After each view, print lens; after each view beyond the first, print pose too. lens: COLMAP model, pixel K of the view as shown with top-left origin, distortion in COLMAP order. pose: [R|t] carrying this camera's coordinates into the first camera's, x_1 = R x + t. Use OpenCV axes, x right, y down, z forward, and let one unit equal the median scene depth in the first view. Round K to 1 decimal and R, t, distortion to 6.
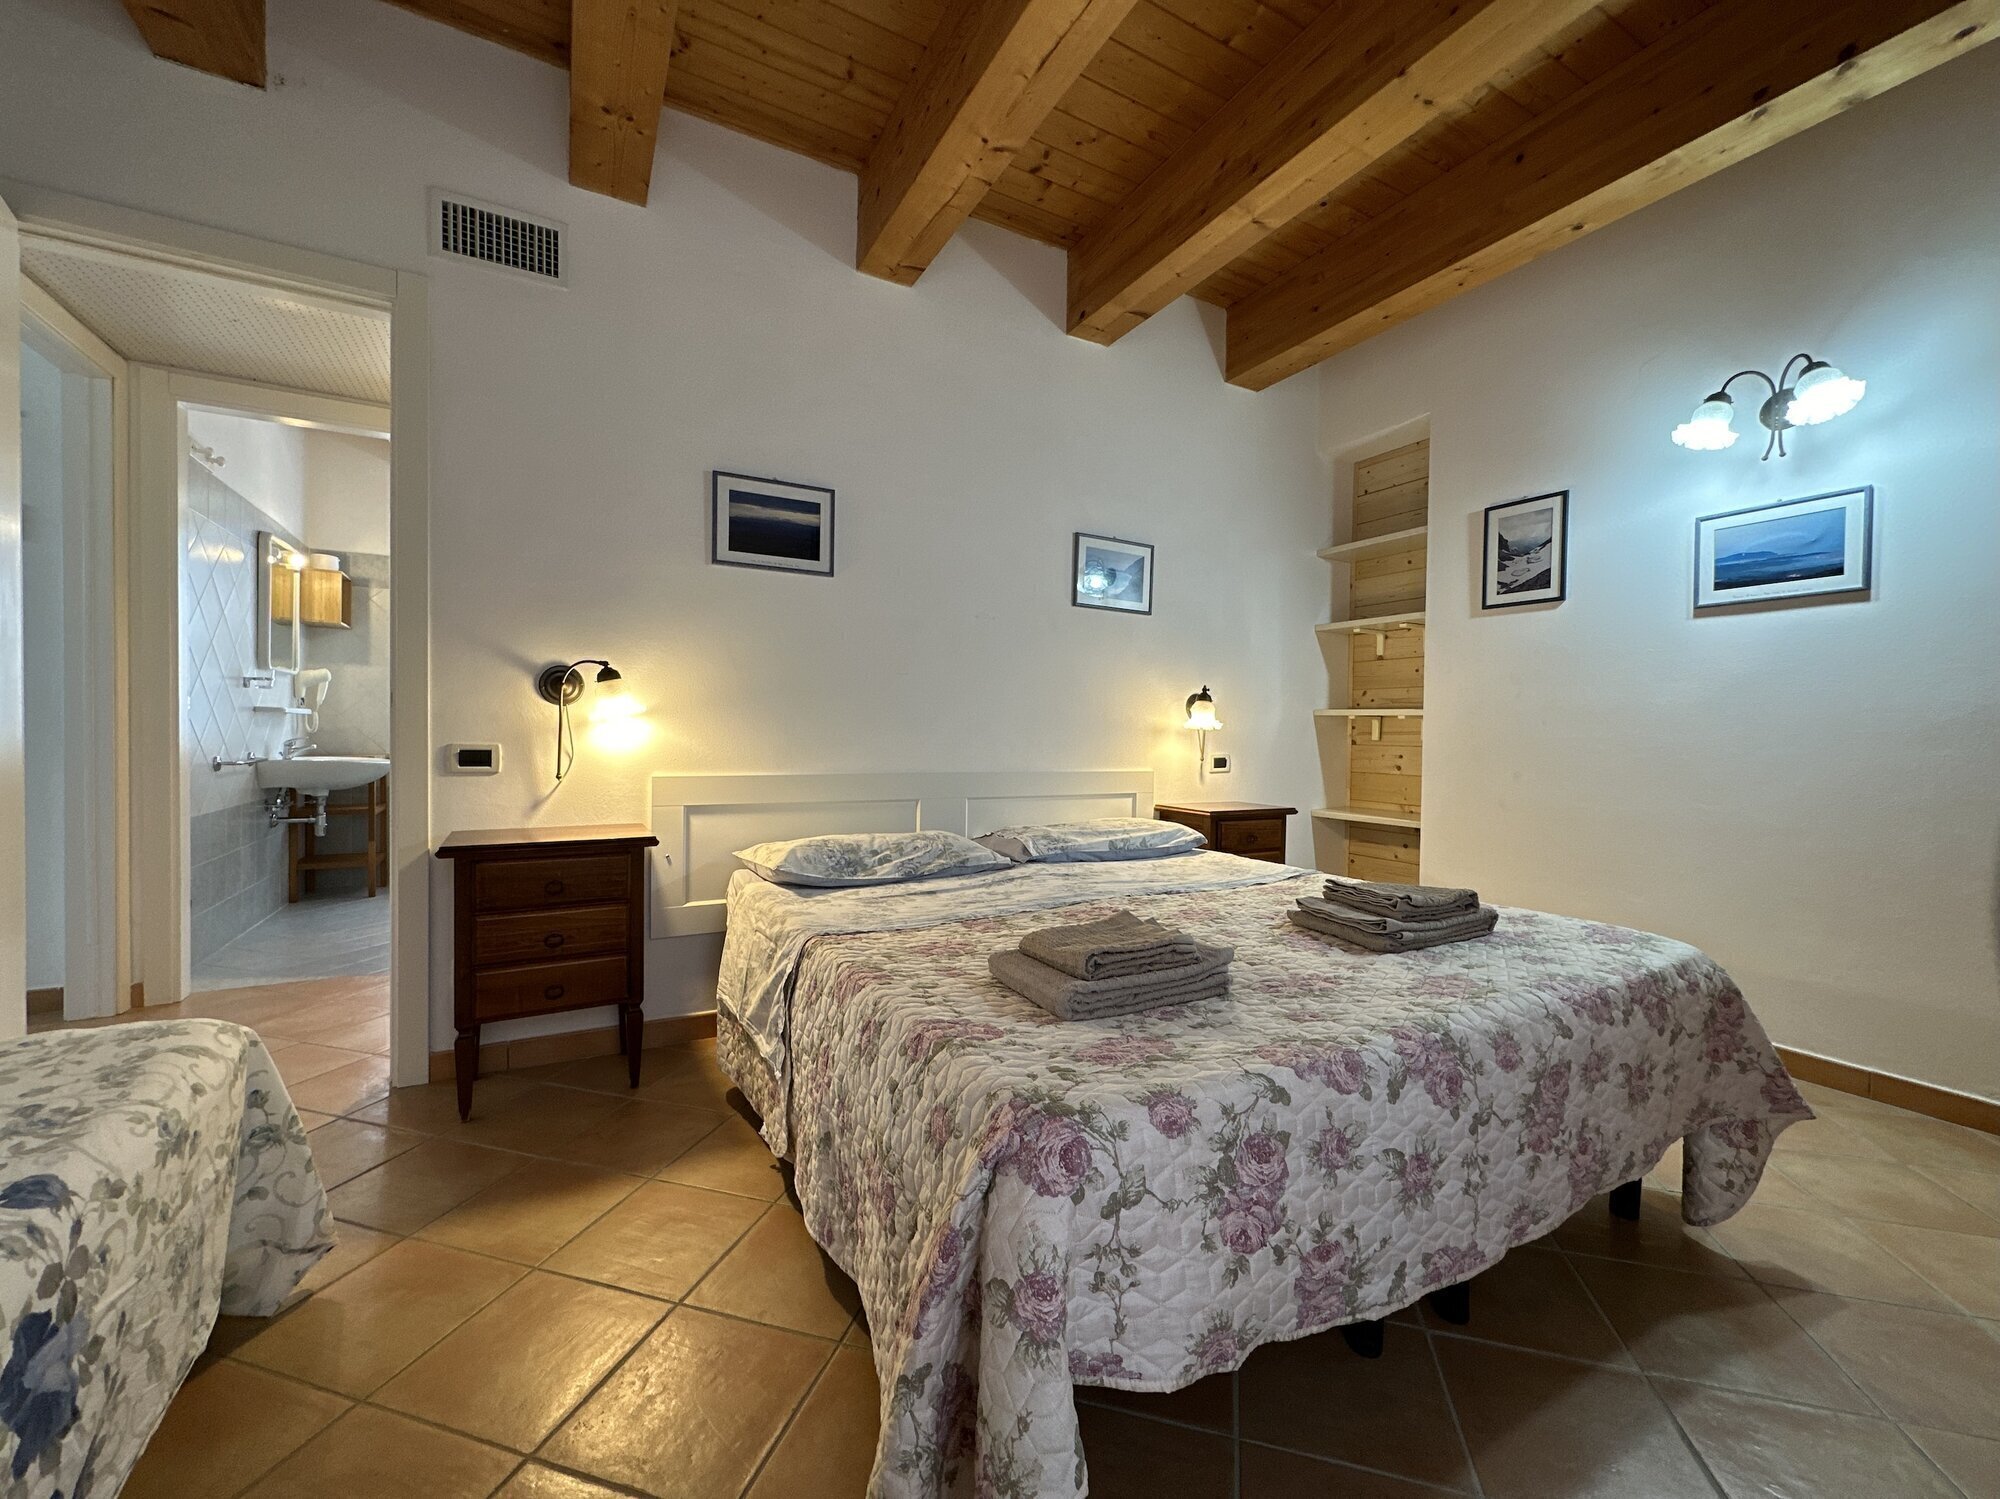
lens RADIAL K [[800.9, 0, 1000.0], [0, 800.9, 749.5], [0, 0, 1]] dist [-0.001311, -0.000101]
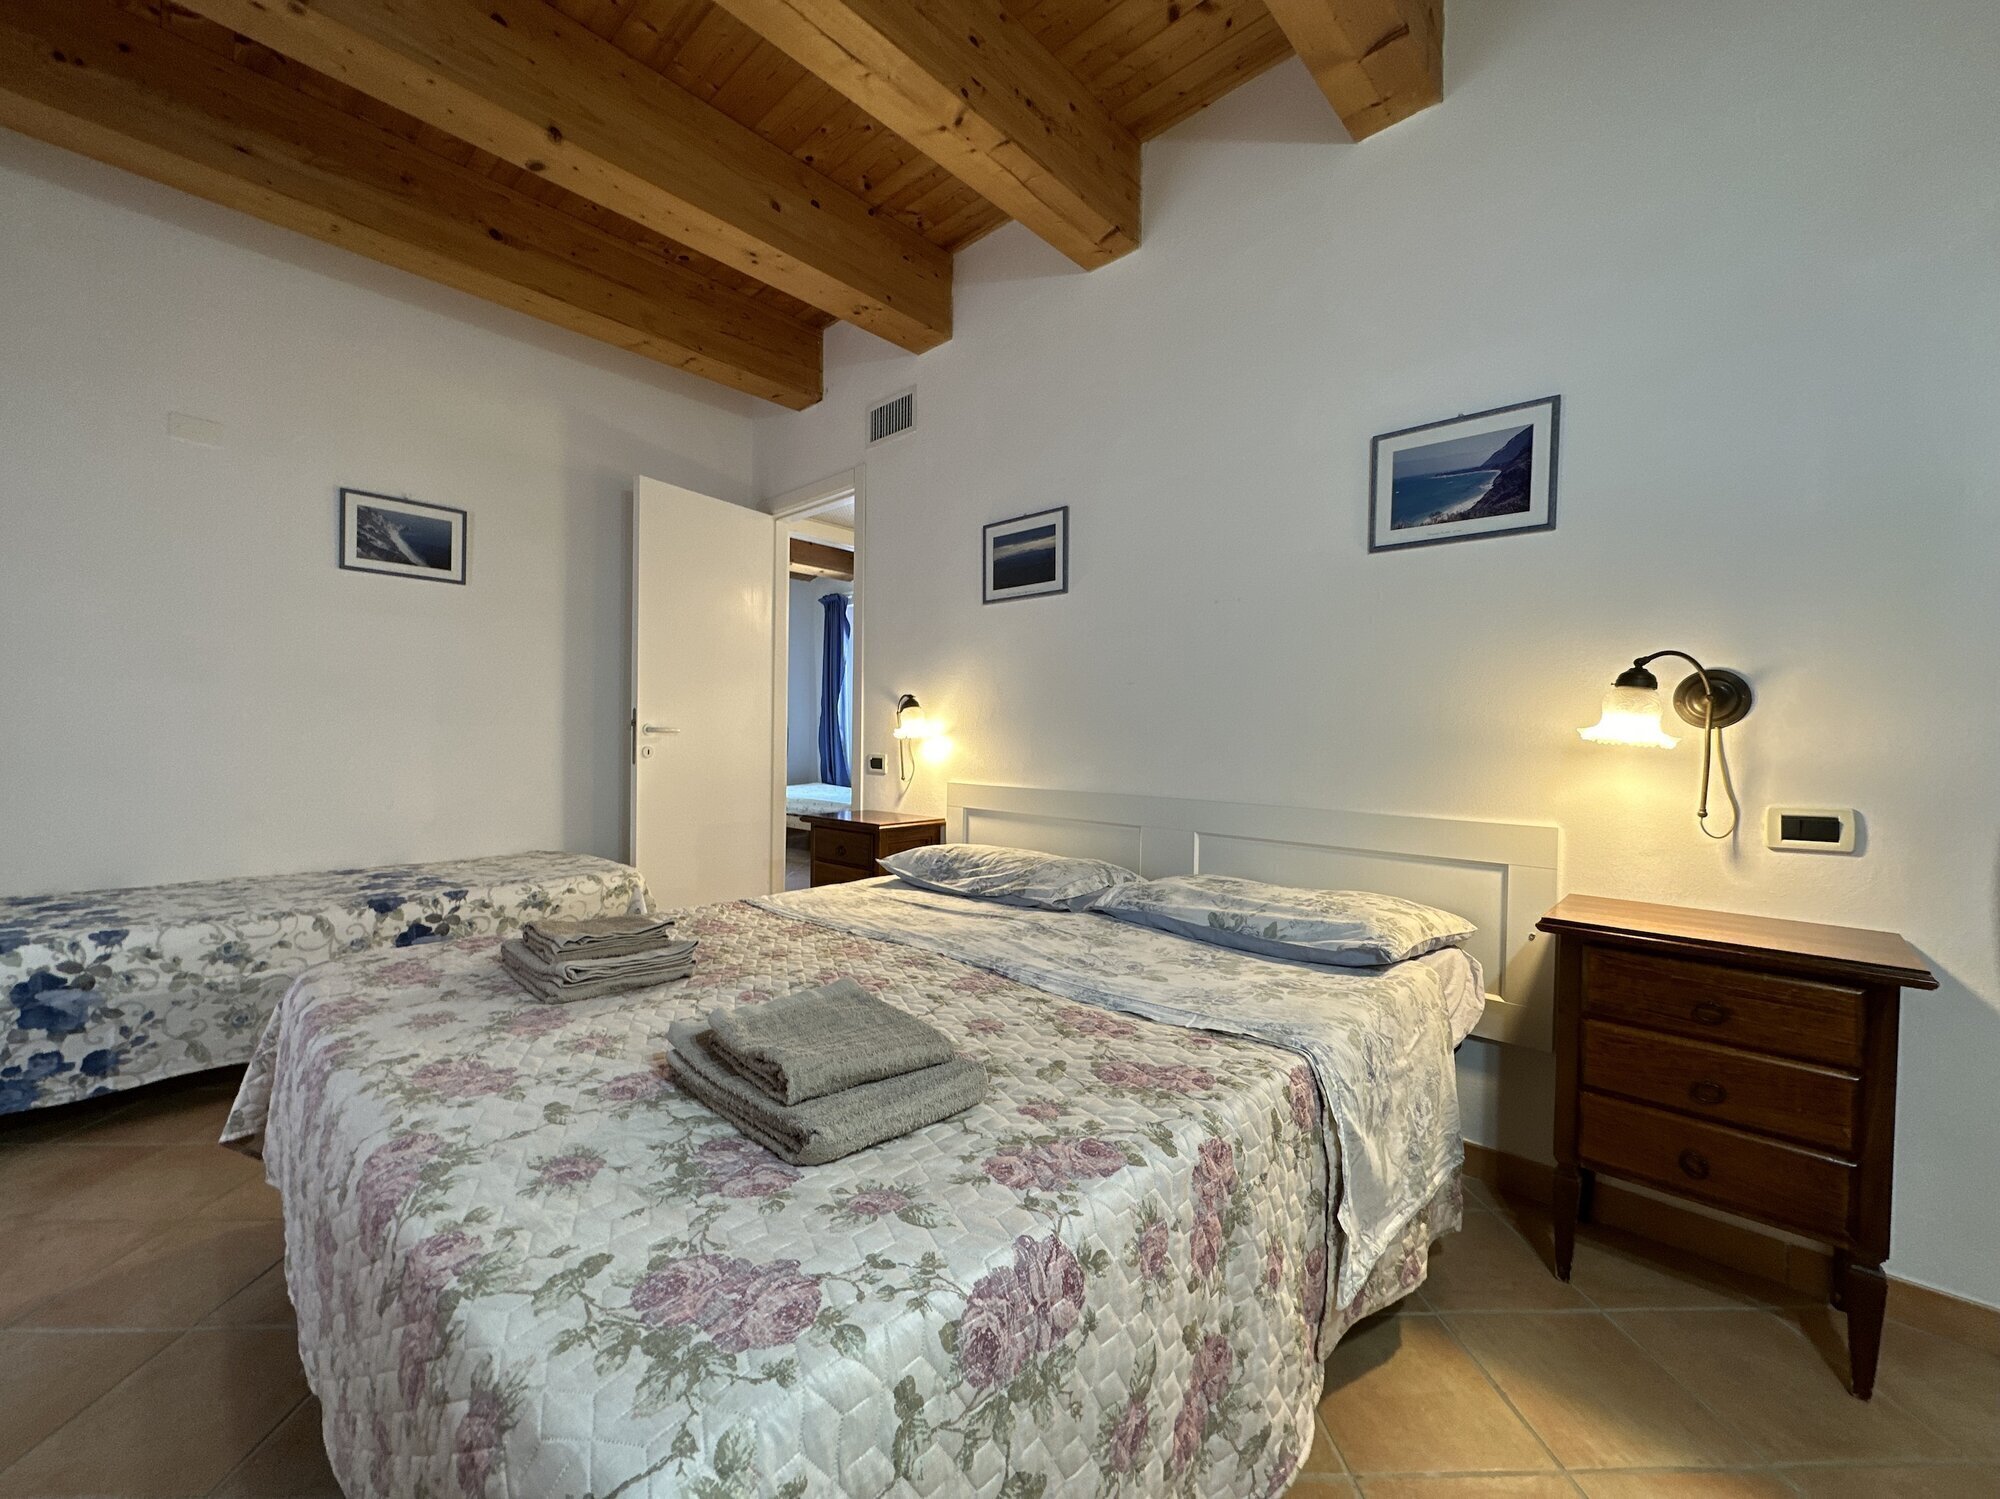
lens RADIAL K [[800.9, 0, 1000.0], [0, 800.9, 749.5], [0, 0, 1]] dist [-0.001311, -0.000101]
pose [[0.303869, 0.005718, -0.952697, 0.737395], [-0.028904, 0.999577, -0.003219, -0.015081], [0.952275, 0.028515, 0.303905, 0.639700]]
